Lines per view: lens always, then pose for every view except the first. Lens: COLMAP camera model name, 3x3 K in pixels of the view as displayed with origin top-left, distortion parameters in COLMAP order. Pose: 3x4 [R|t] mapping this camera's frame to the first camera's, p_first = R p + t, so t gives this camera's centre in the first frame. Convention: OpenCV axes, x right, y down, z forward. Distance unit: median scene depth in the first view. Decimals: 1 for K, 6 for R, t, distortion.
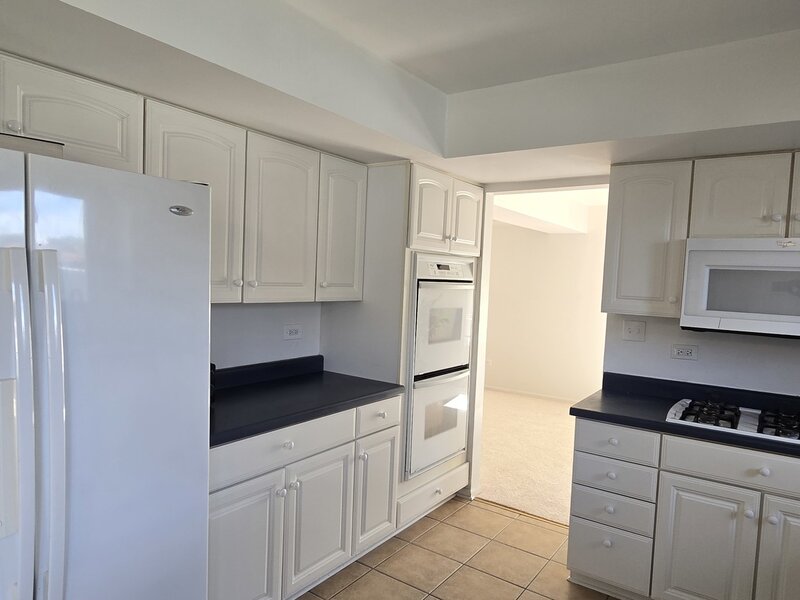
lens RADIAL K [[531.4, 0, 400.4], [0, 531.4, 310.9], [0, 0, 1]] dist [-0.002170, -0.001433]
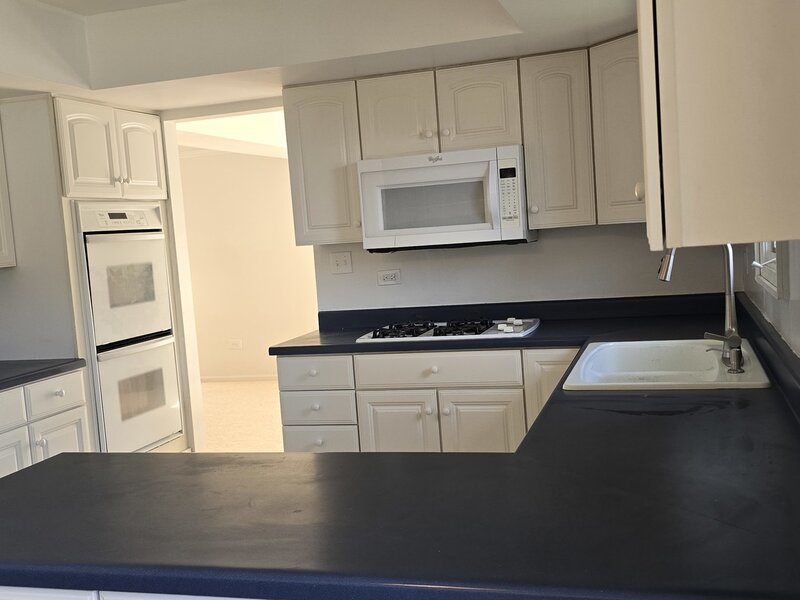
lens RADIAL K [[869.9, 0, 400.0], [0, 869.9, 300.0], [0, 0, 1]] dist [0.169306, -0.325323]
pose [[0.945218, -0.135137, 0.297156, 0.077359], [0.131039, 0.990802, 0.033766, 0.066935], [-0.298986, 0.007022, 0.954232, -0.506814]]
